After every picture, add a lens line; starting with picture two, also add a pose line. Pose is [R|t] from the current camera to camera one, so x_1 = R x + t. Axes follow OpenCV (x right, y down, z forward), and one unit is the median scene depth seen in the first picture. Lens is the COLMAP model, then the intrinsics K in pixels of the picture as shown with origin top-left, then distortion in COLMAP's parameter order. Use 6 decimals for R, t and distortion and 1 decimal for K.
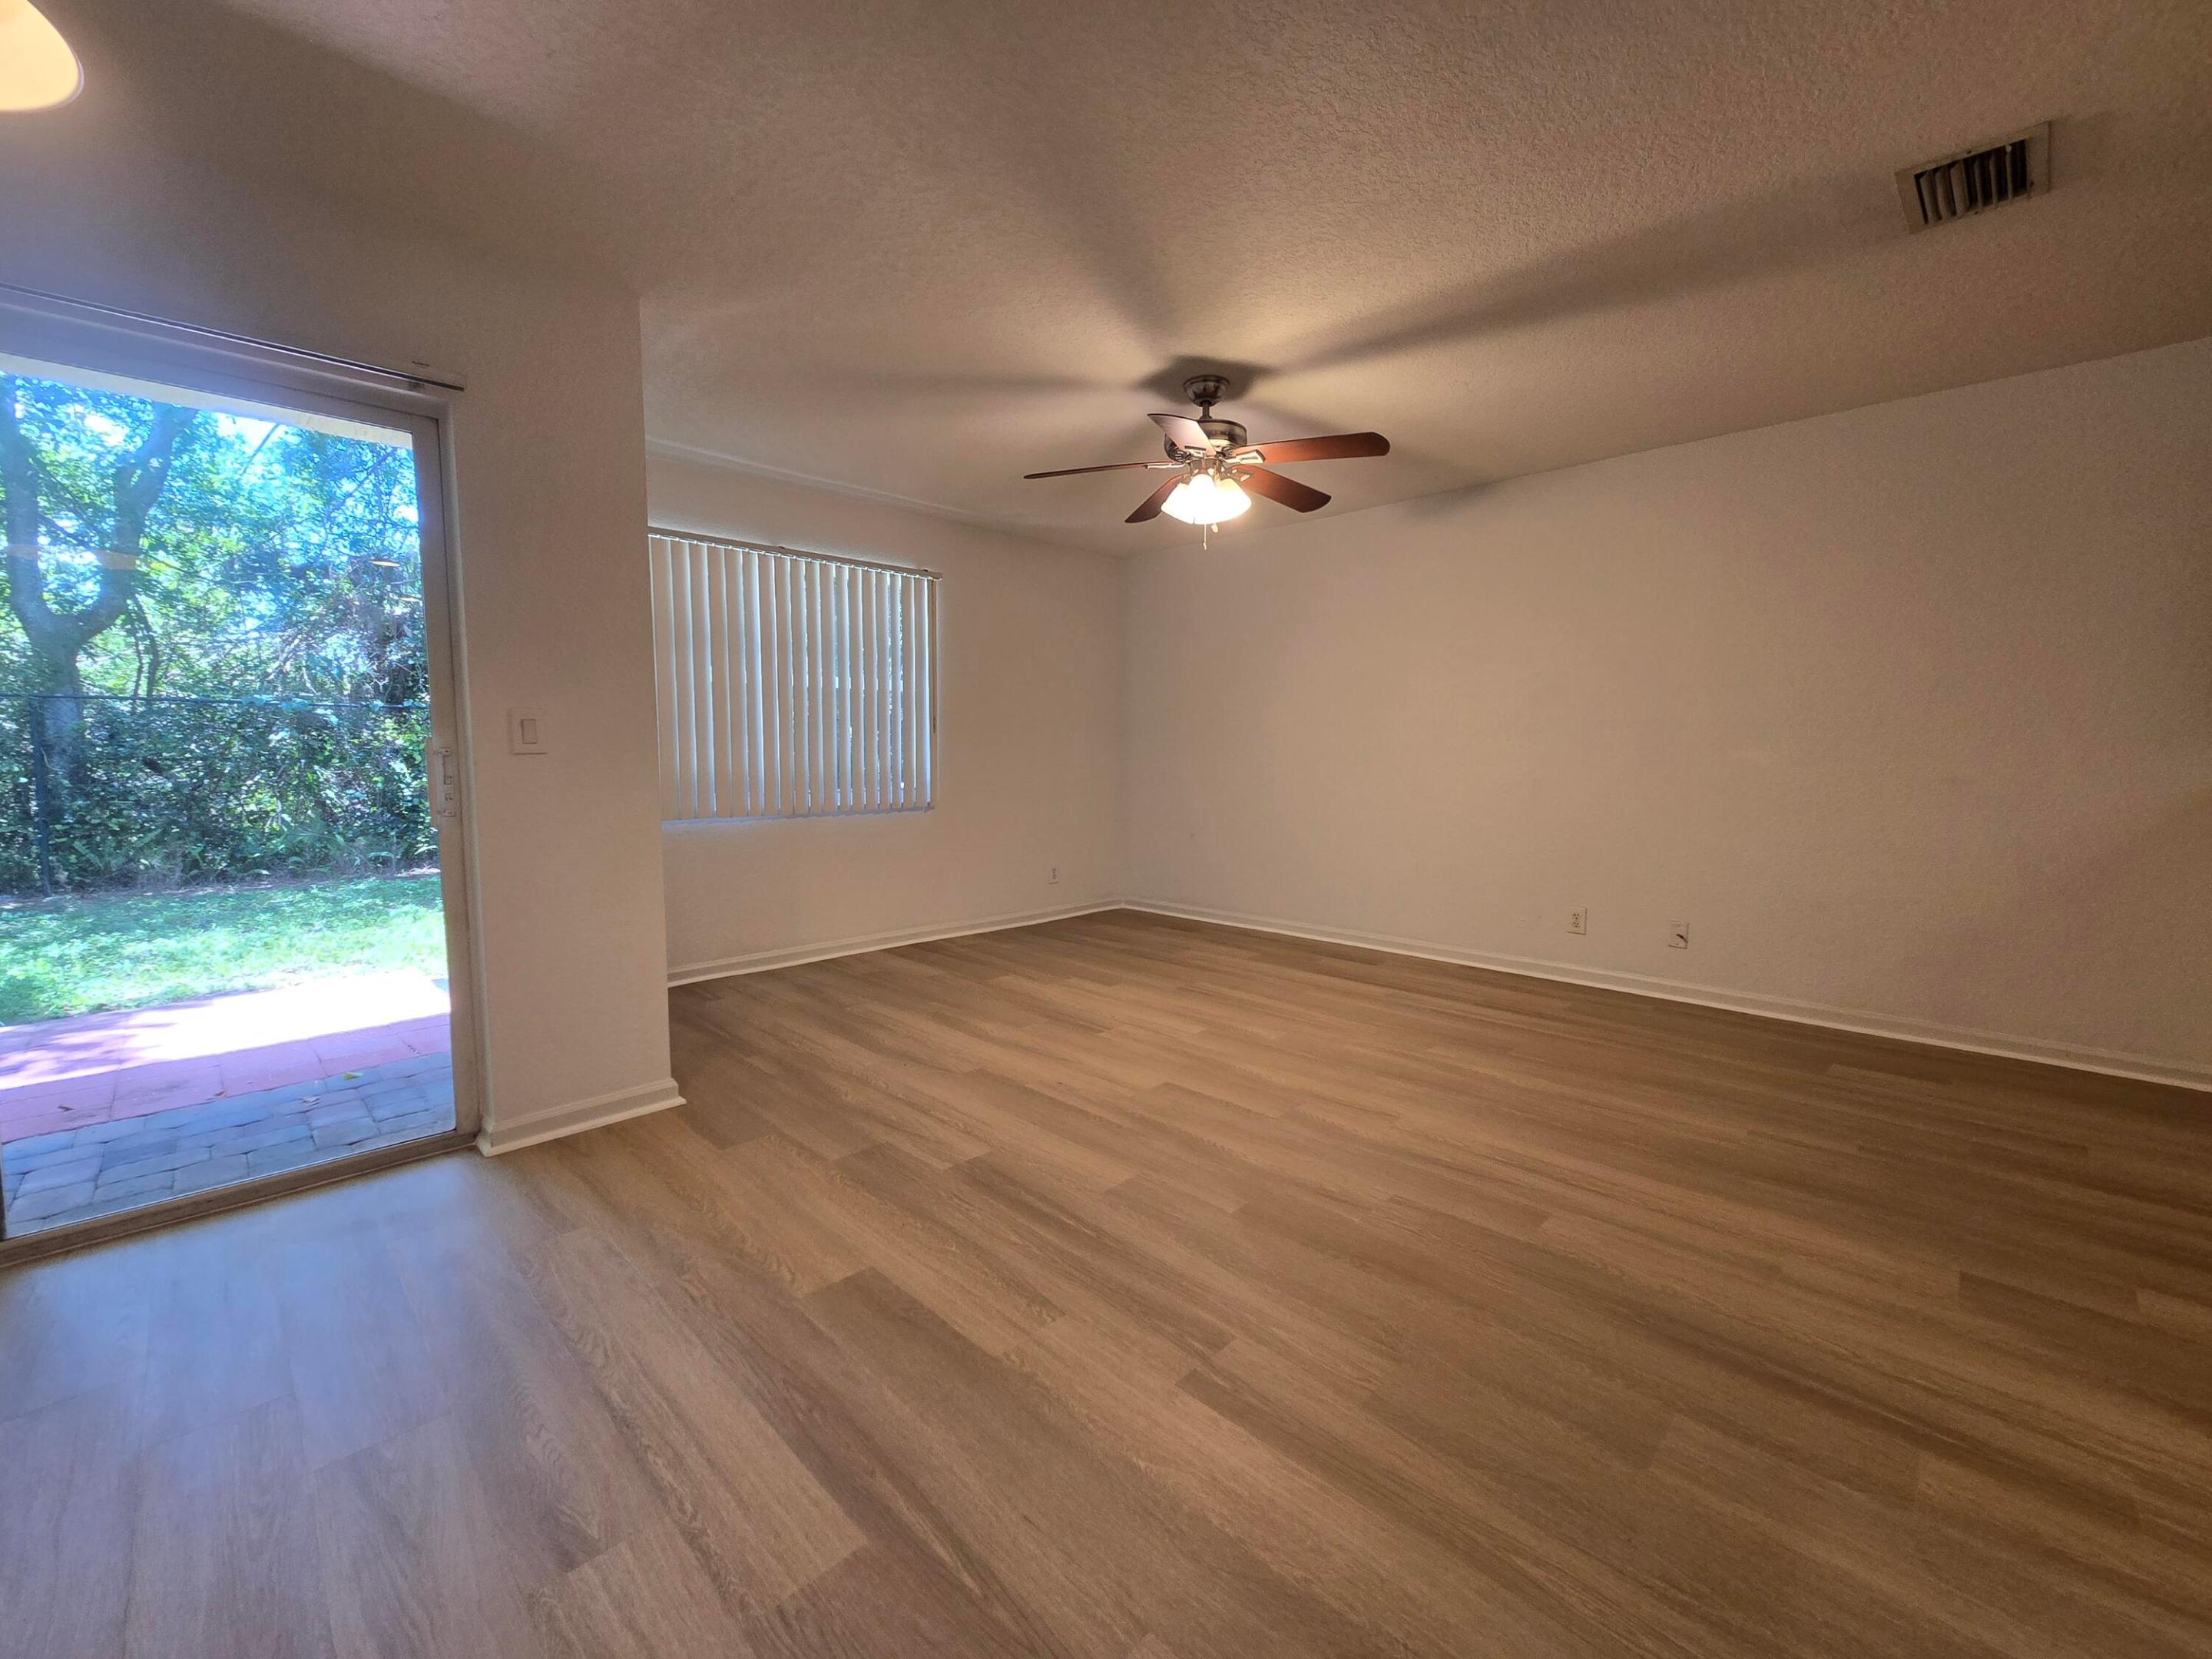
lens RADIAL K [[908.9, 0, 1097.7], [0, 908.9, 836.9], [0, 0, 1]] dist [-0.001019, 0.000661]
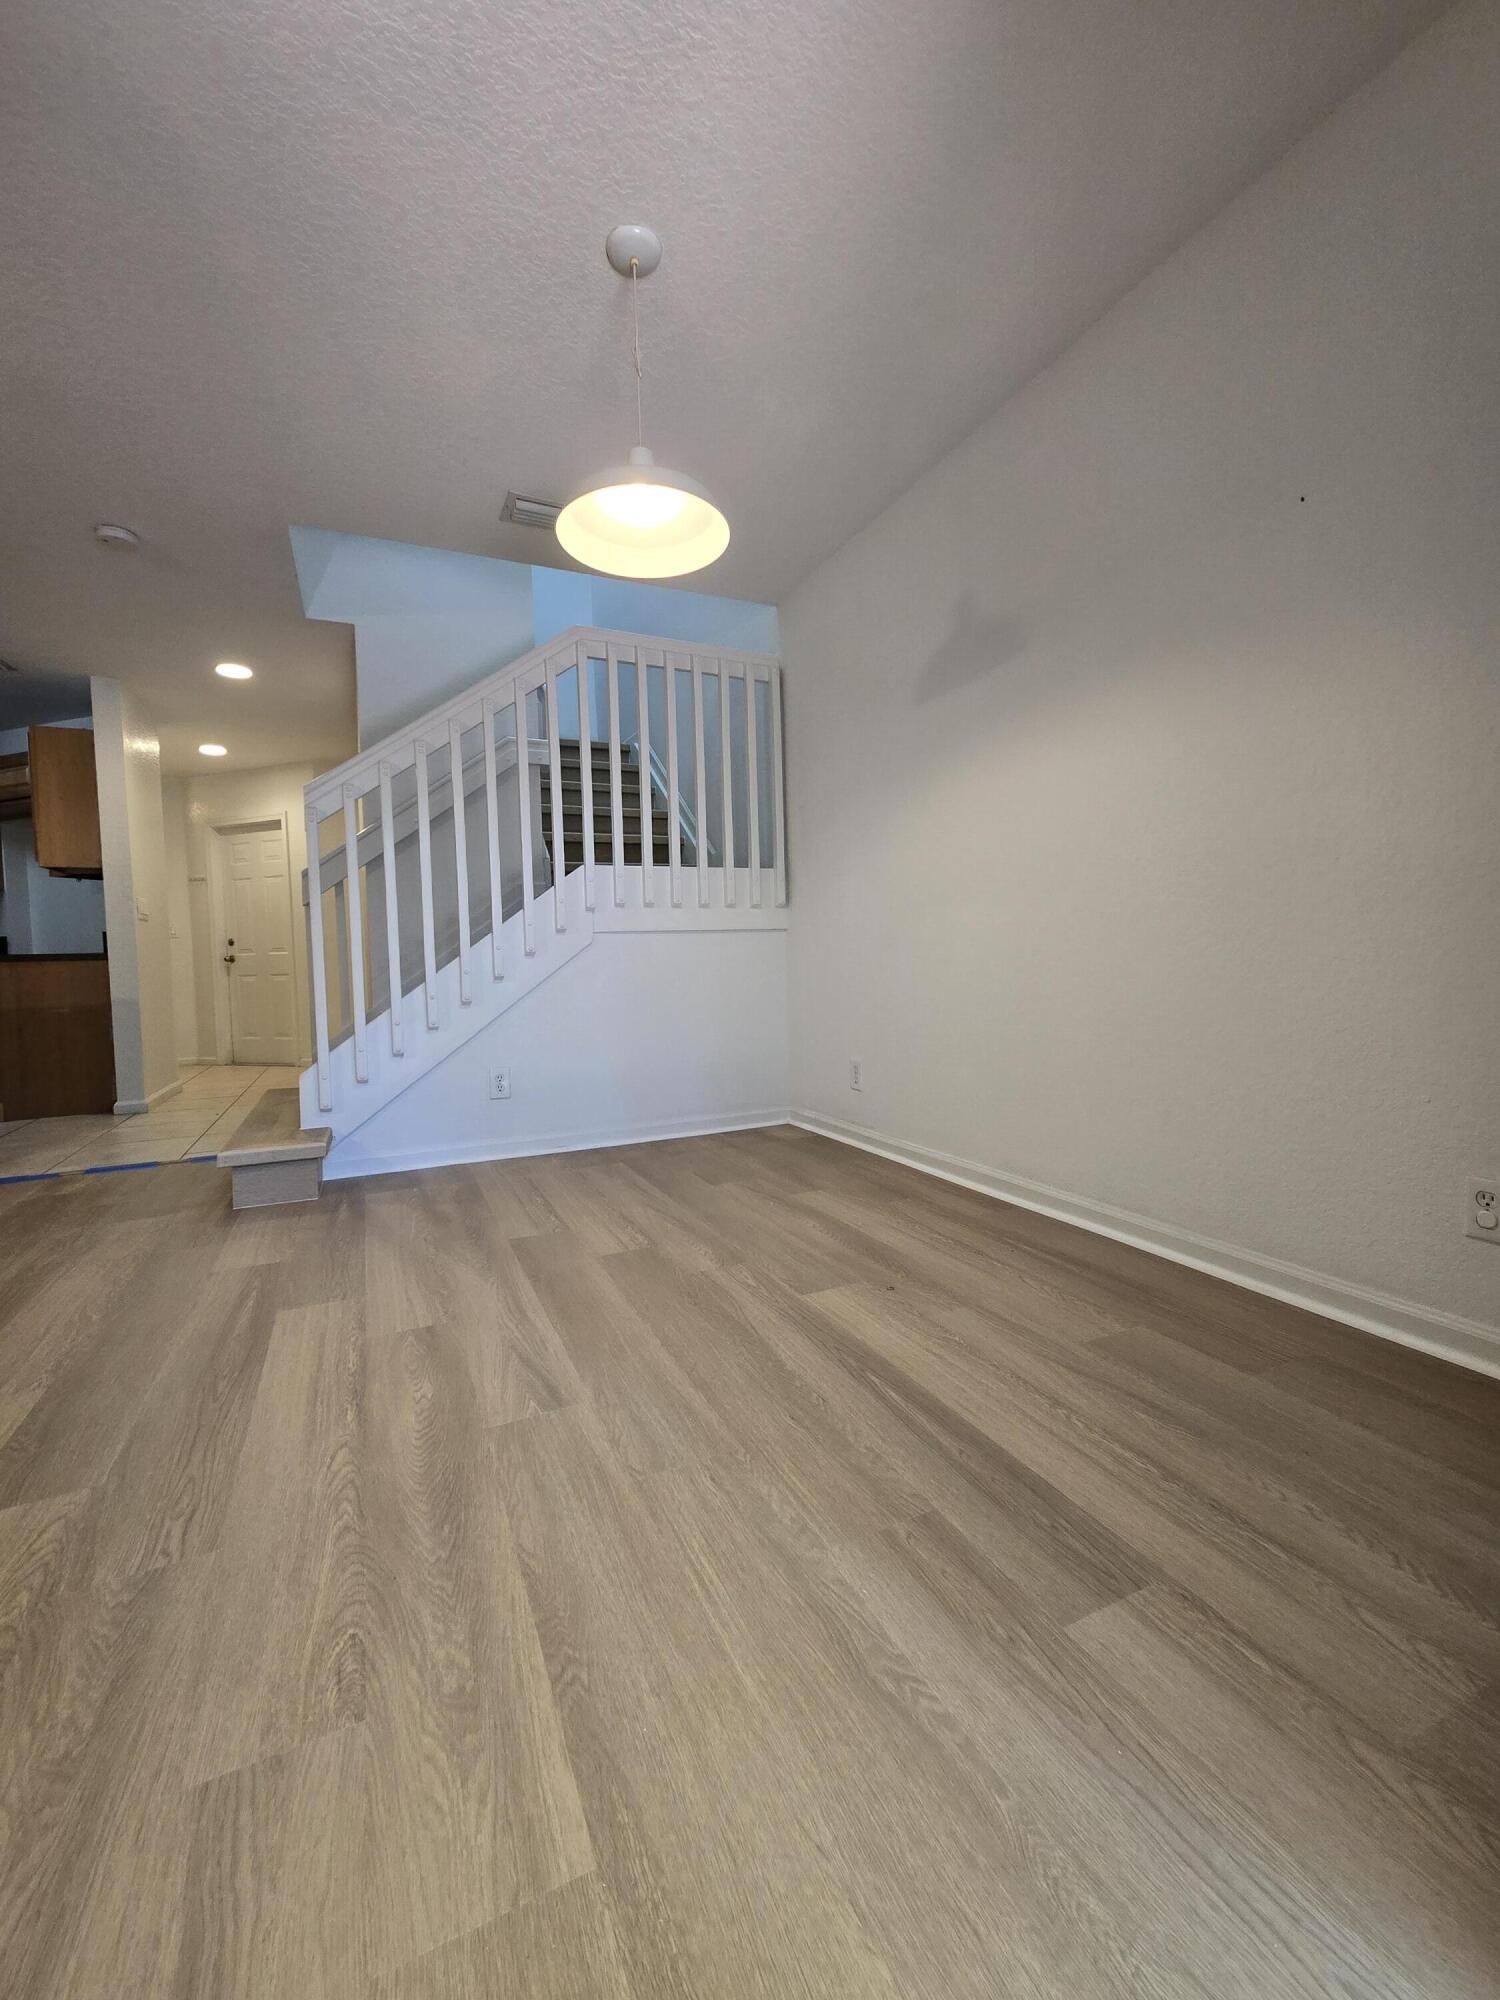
lens RADIAL K [[821.8, 0, 753.9], [0, 821.8, 992.3], [0, 0, 1]] dist [-0.001019, 0.000661]
pose [[-0.942300, 0.012697, 0.334529, -0.710114], [0.062022, 0.988602, 0.137182, 0.026474], [-0.328975, 0.150015, -0.932347, 0.914537]]
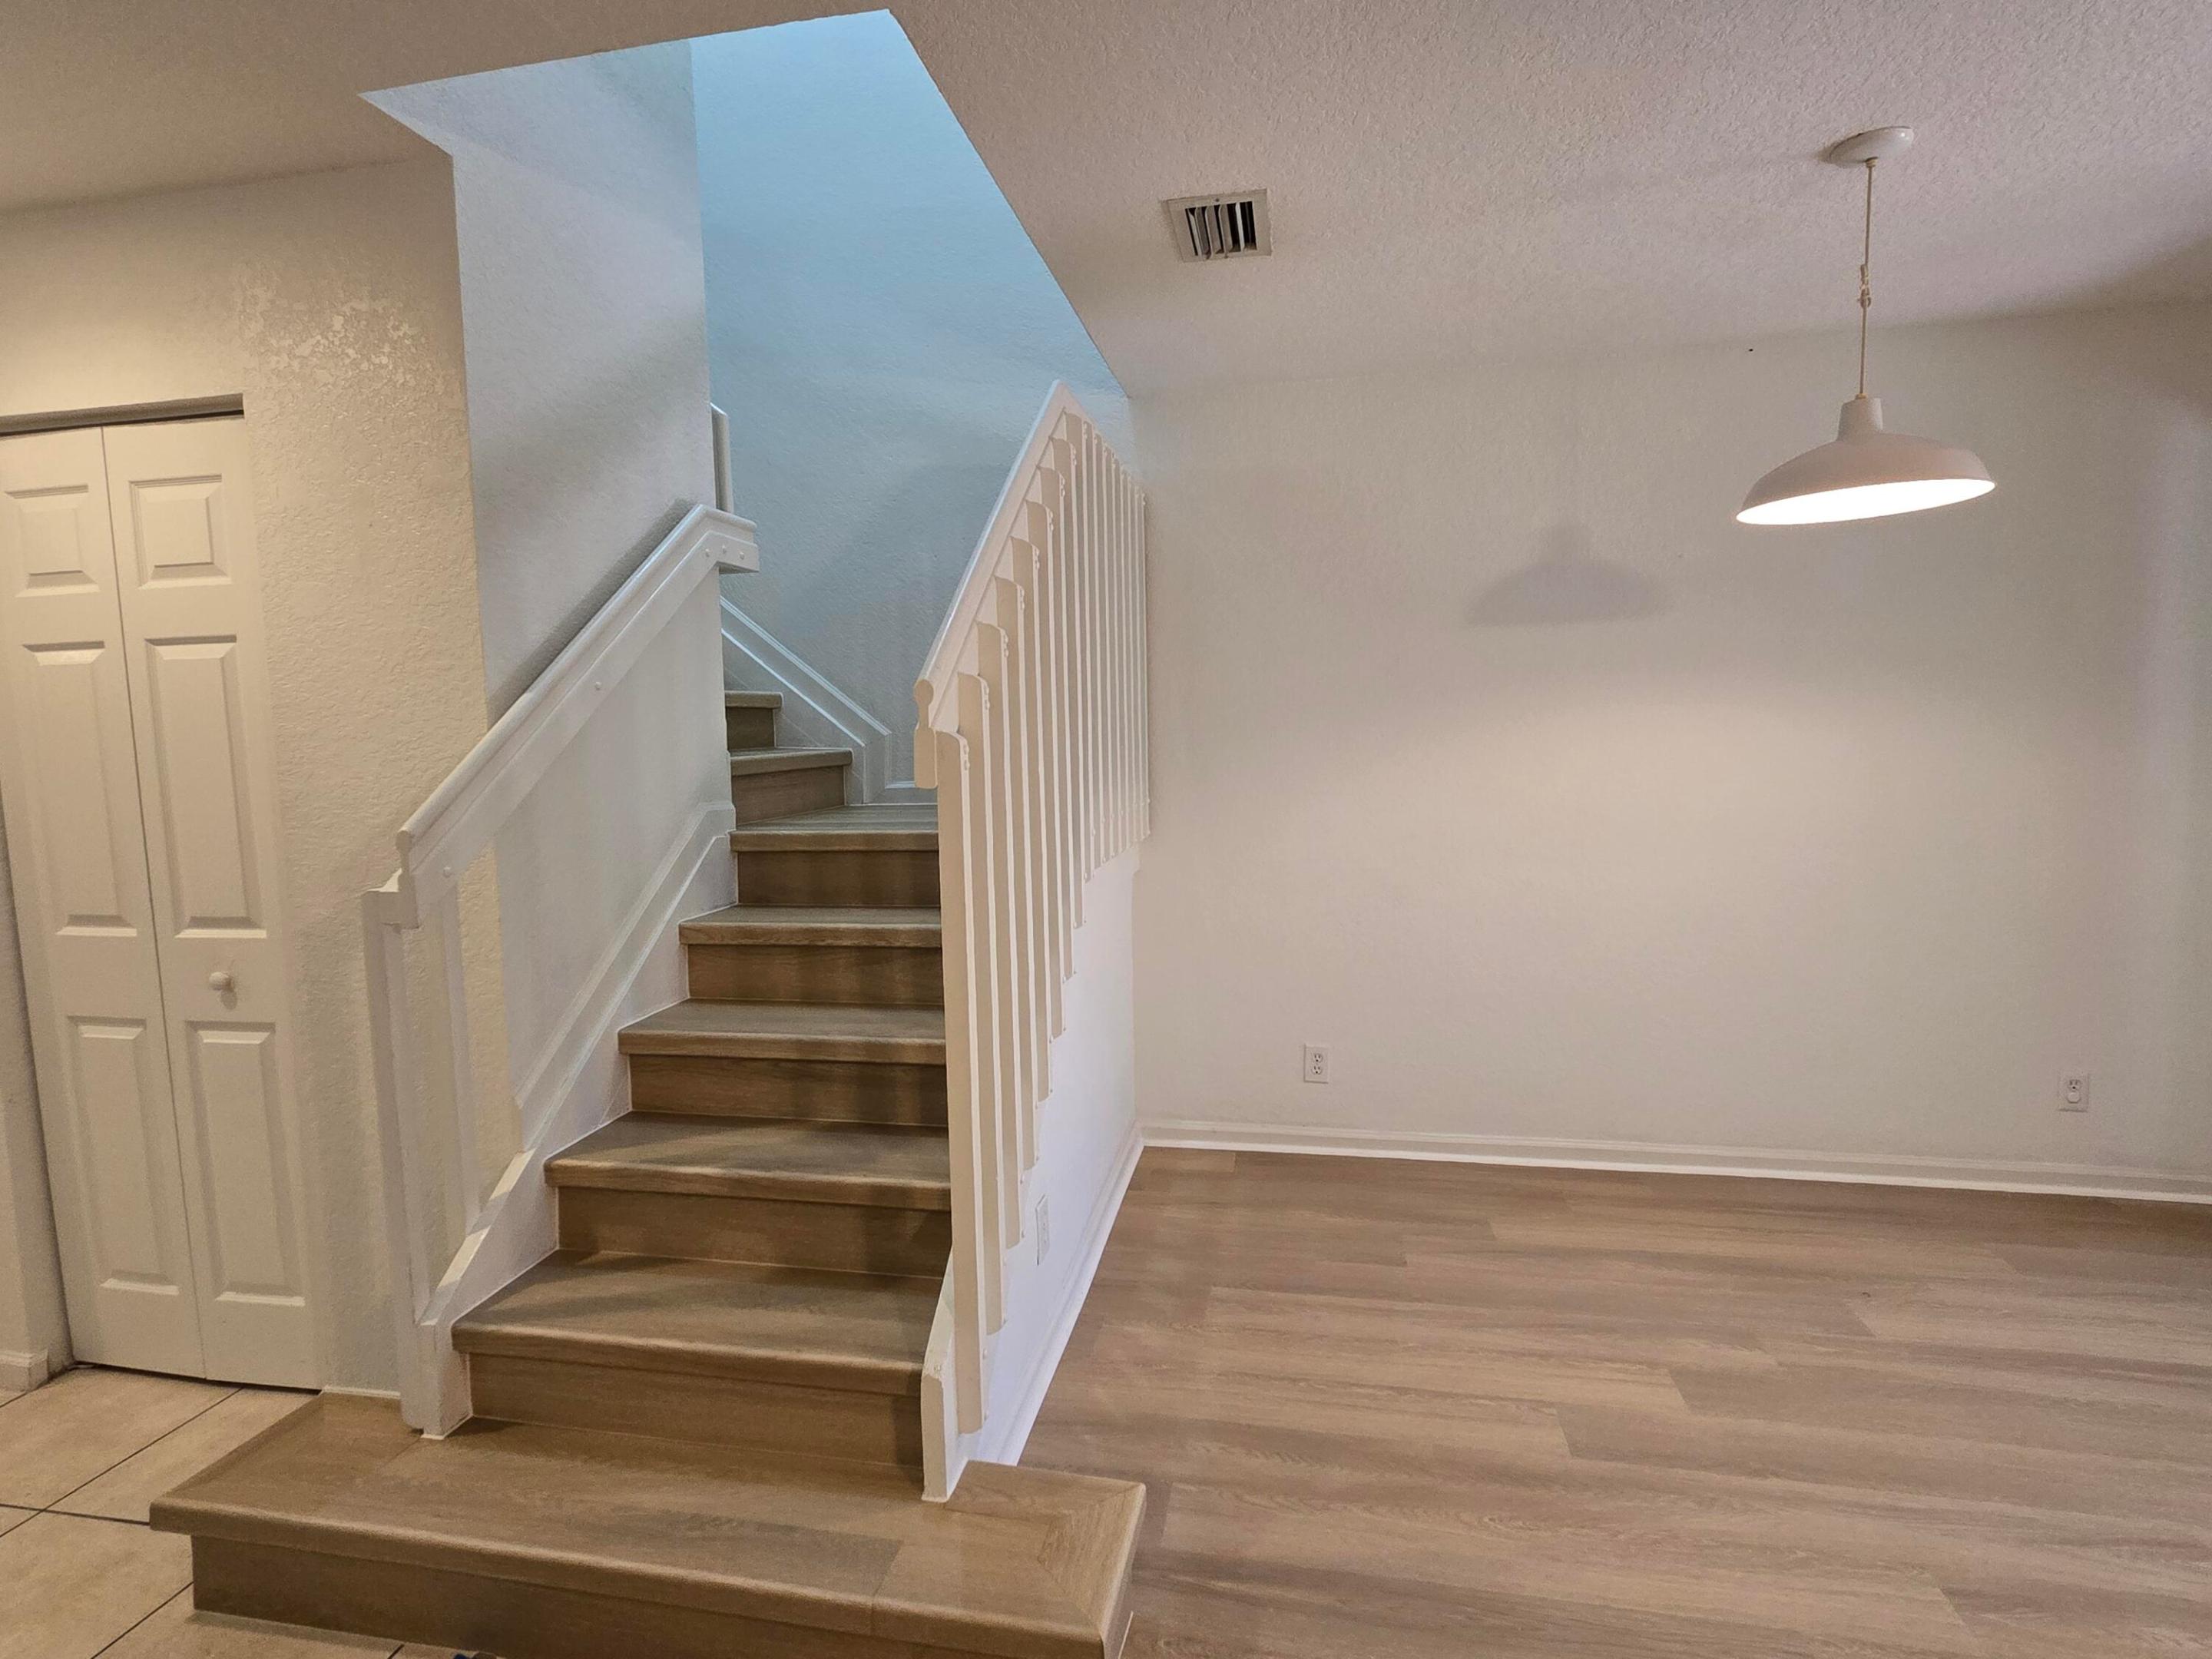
lens RADIAL K [[1113.2, 0, 1096.2], [0, 1113.2, 831.2], [0, 0, 1]] dist [-0.002073, 0.001755]
pose [[-0.835525, 0.068282, -0.545193, 0.450370], [-0.032641, 0.984327, 0.173304, -0.154913], [0.548482, 0.162595, -0.820201, 0.621192]]
